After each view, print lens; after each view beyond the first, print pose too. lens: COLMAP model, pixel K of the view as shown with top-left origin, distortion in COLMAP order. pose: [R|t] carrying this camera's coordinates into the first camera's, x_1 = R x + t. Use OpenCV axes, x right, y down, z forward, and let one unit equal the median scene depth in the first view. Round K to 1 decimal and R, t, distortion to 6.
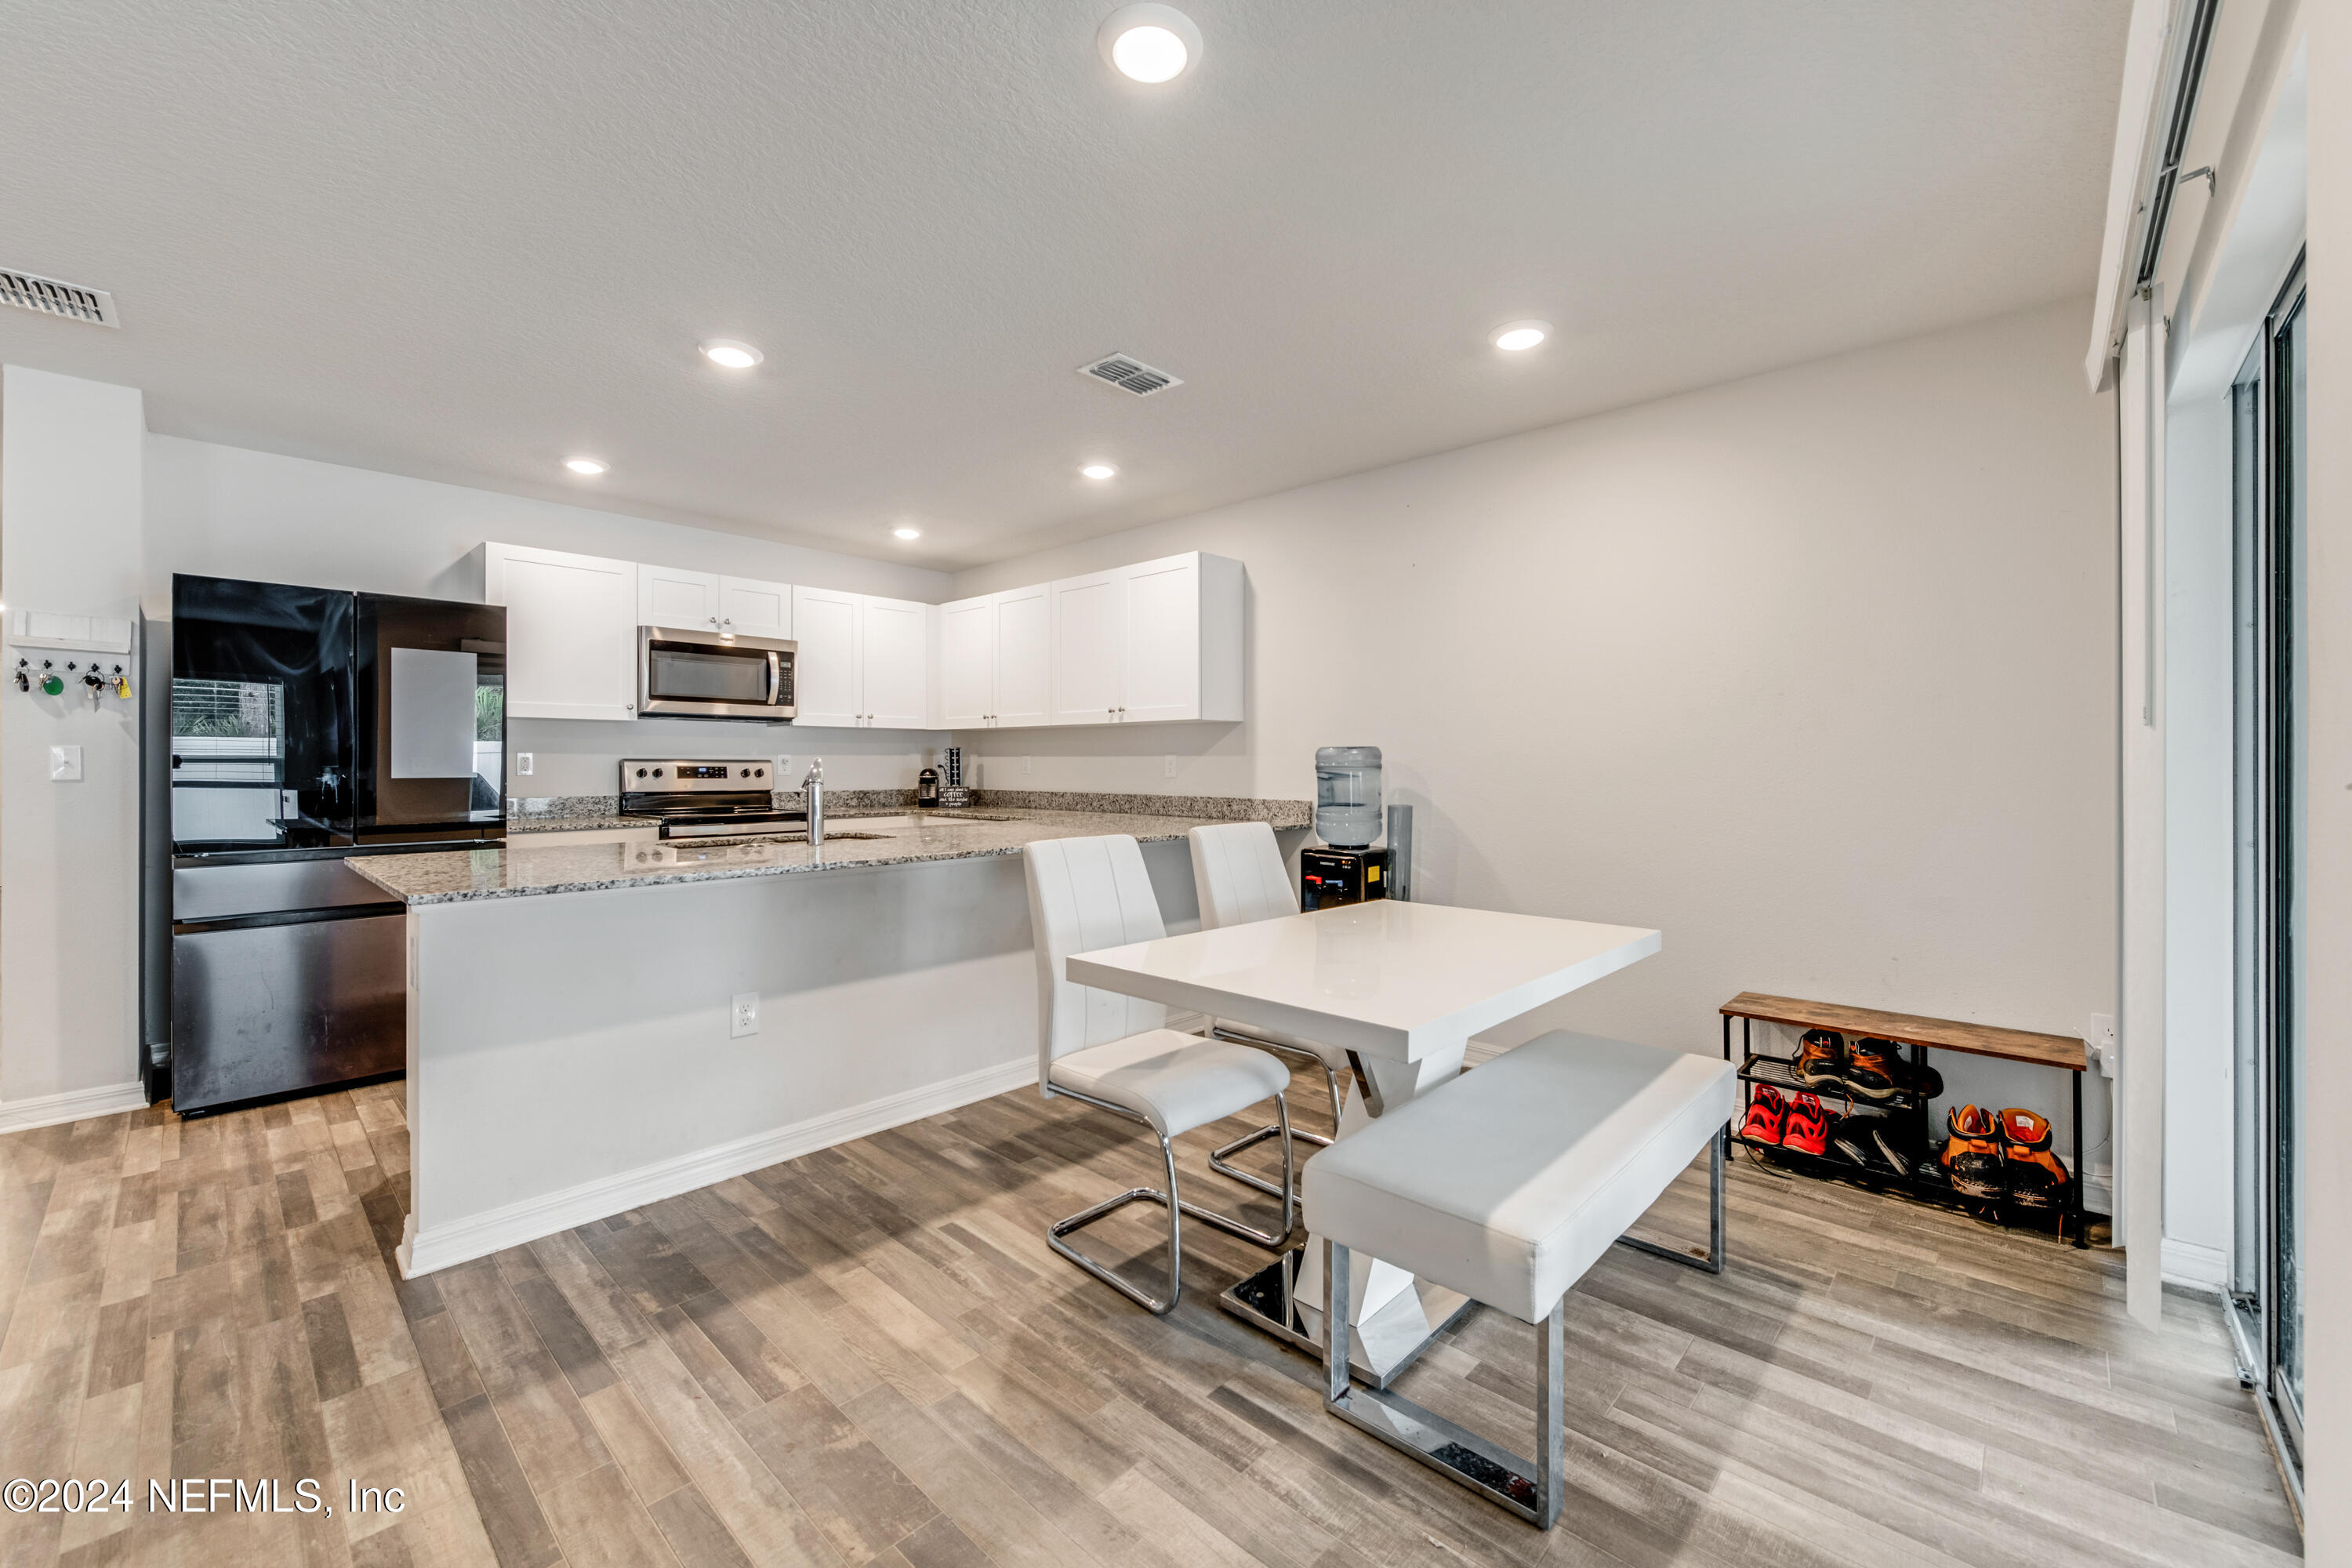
lens RADIAL K [[939.1, 0, 1172.0], [0, 939.1, 769.5], [0, 0, 1]] dist [-0.002738, -0.000677]
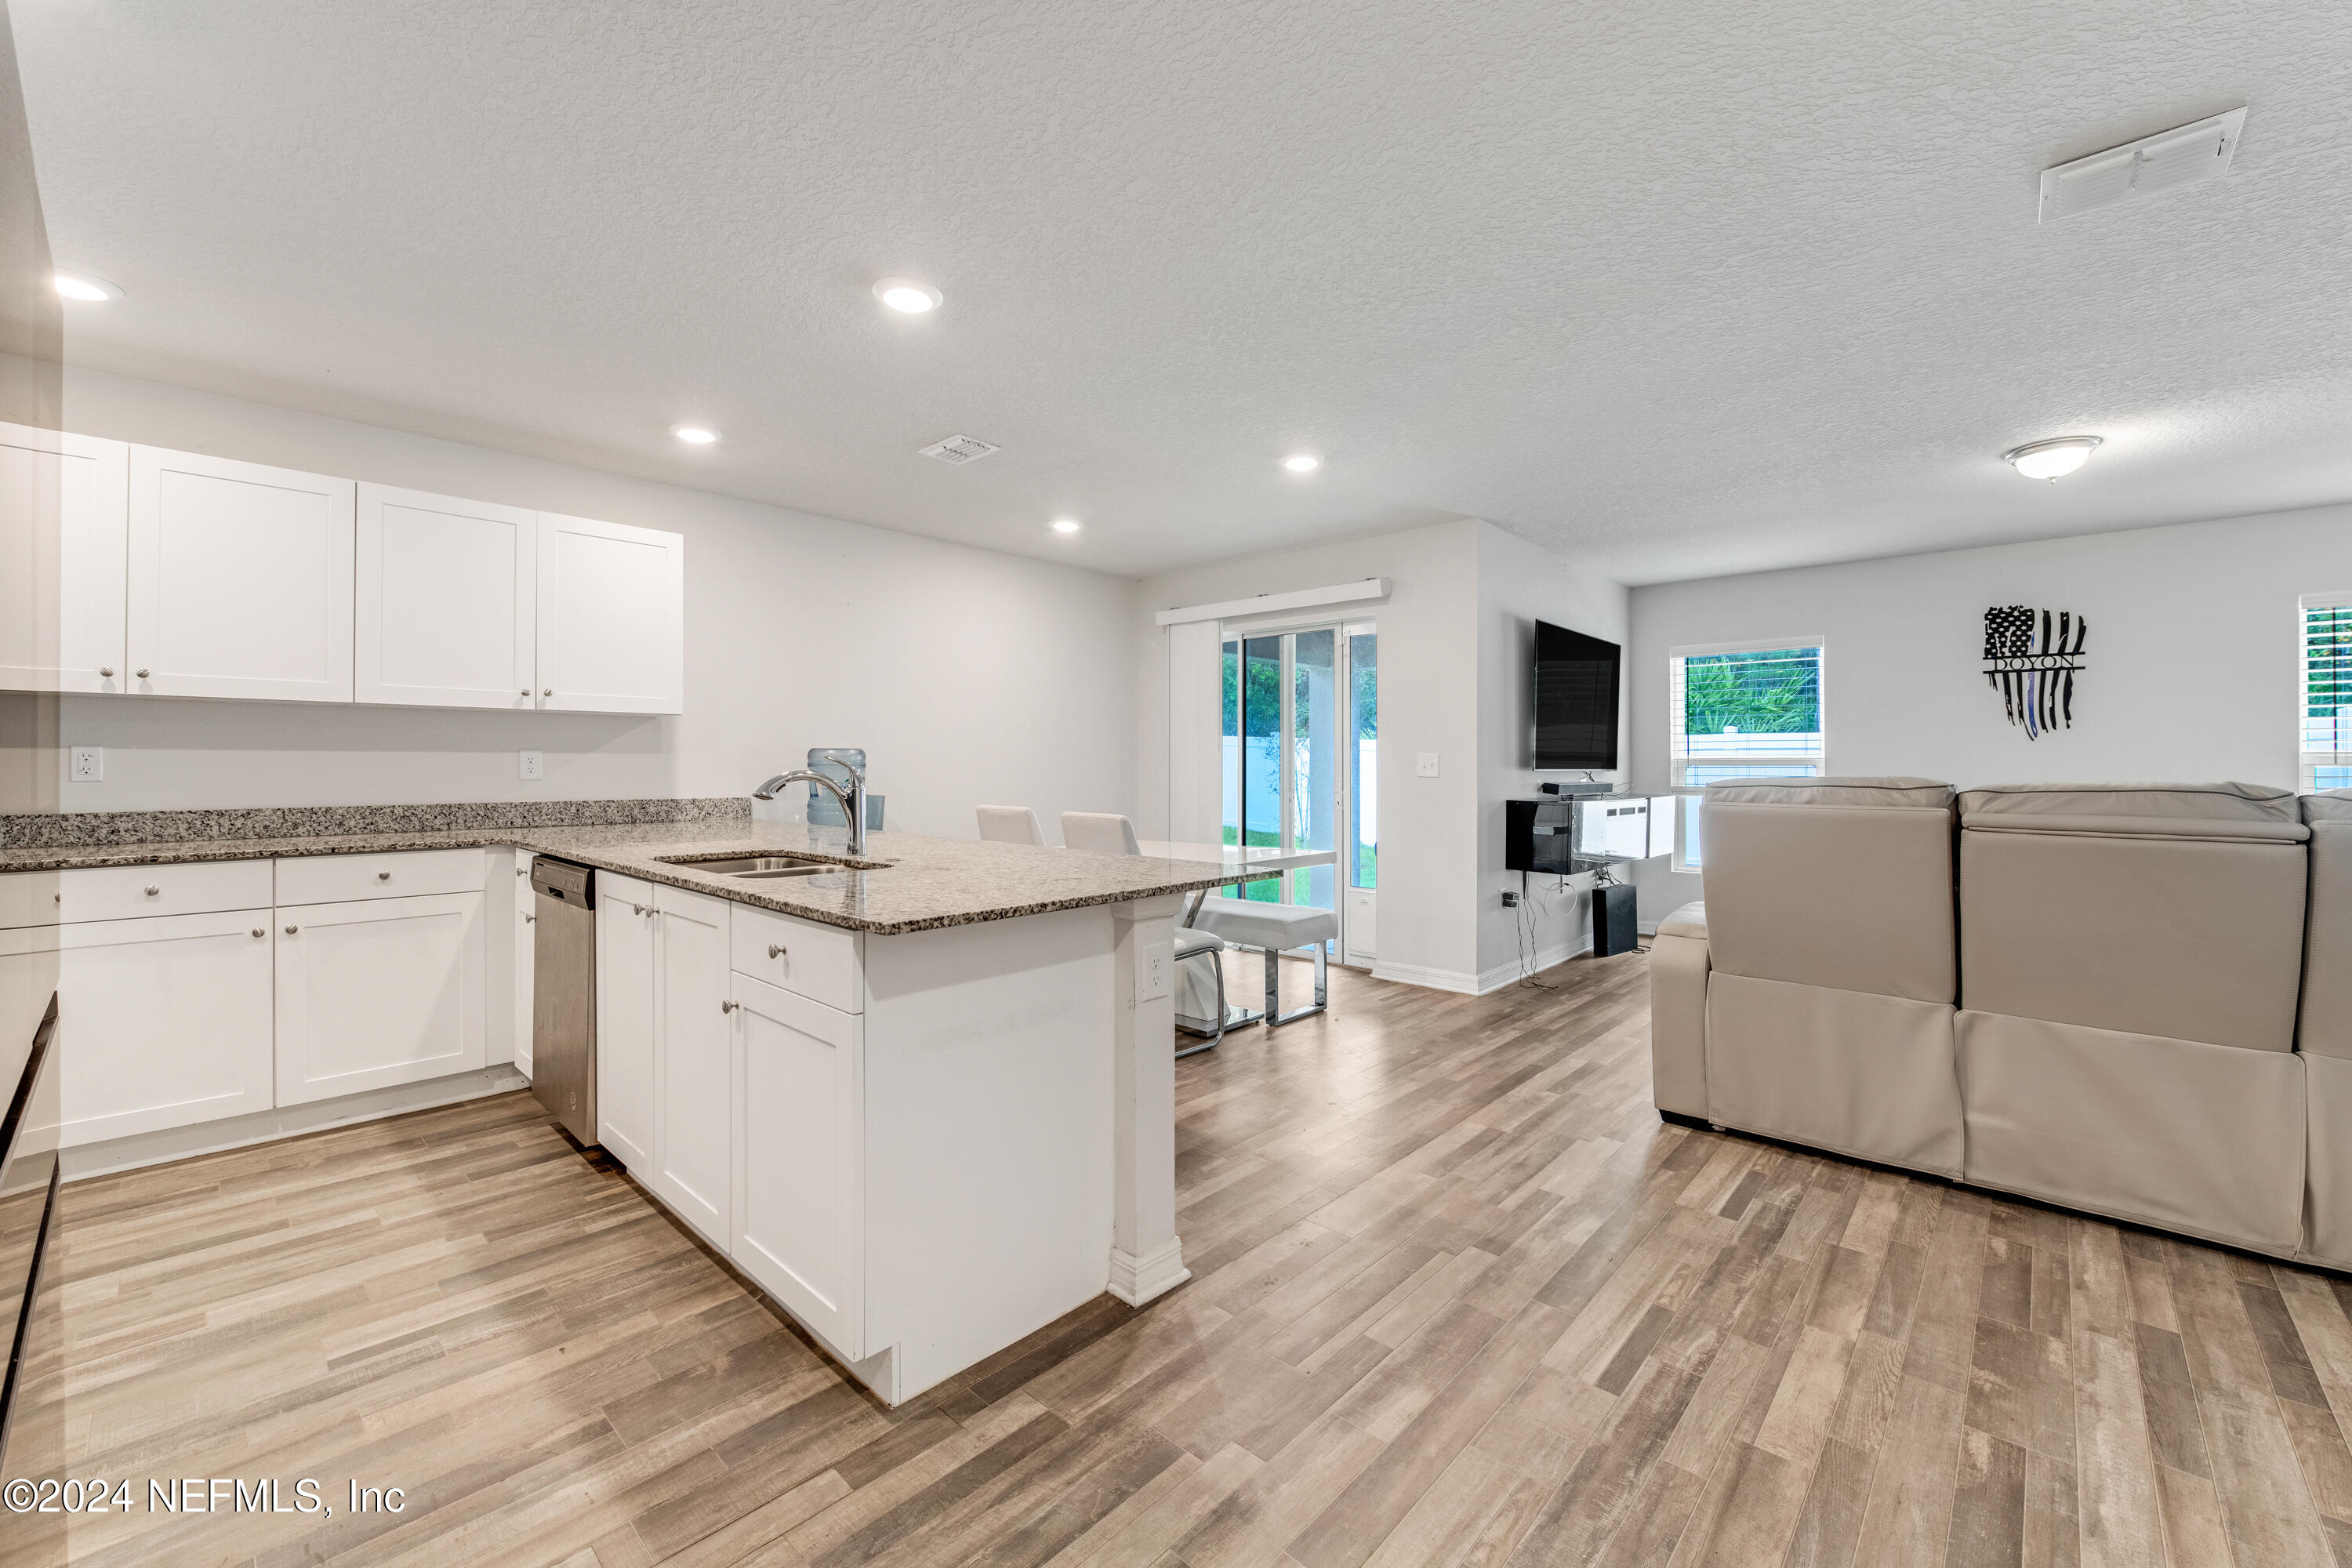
lens RADIAL K [[950.4, 0, 1176.9], [0, 950.4, 760.3], [0, 0, 1]] dist [-0.002254, -0.000428]
pose [[-0.021803, 0.001118, 0.999762, -1.081266], [0.002242, 0.999997, -0.001069, -0.006971], [-0.999760, 0.002218, -0.021805, 0.605582]]
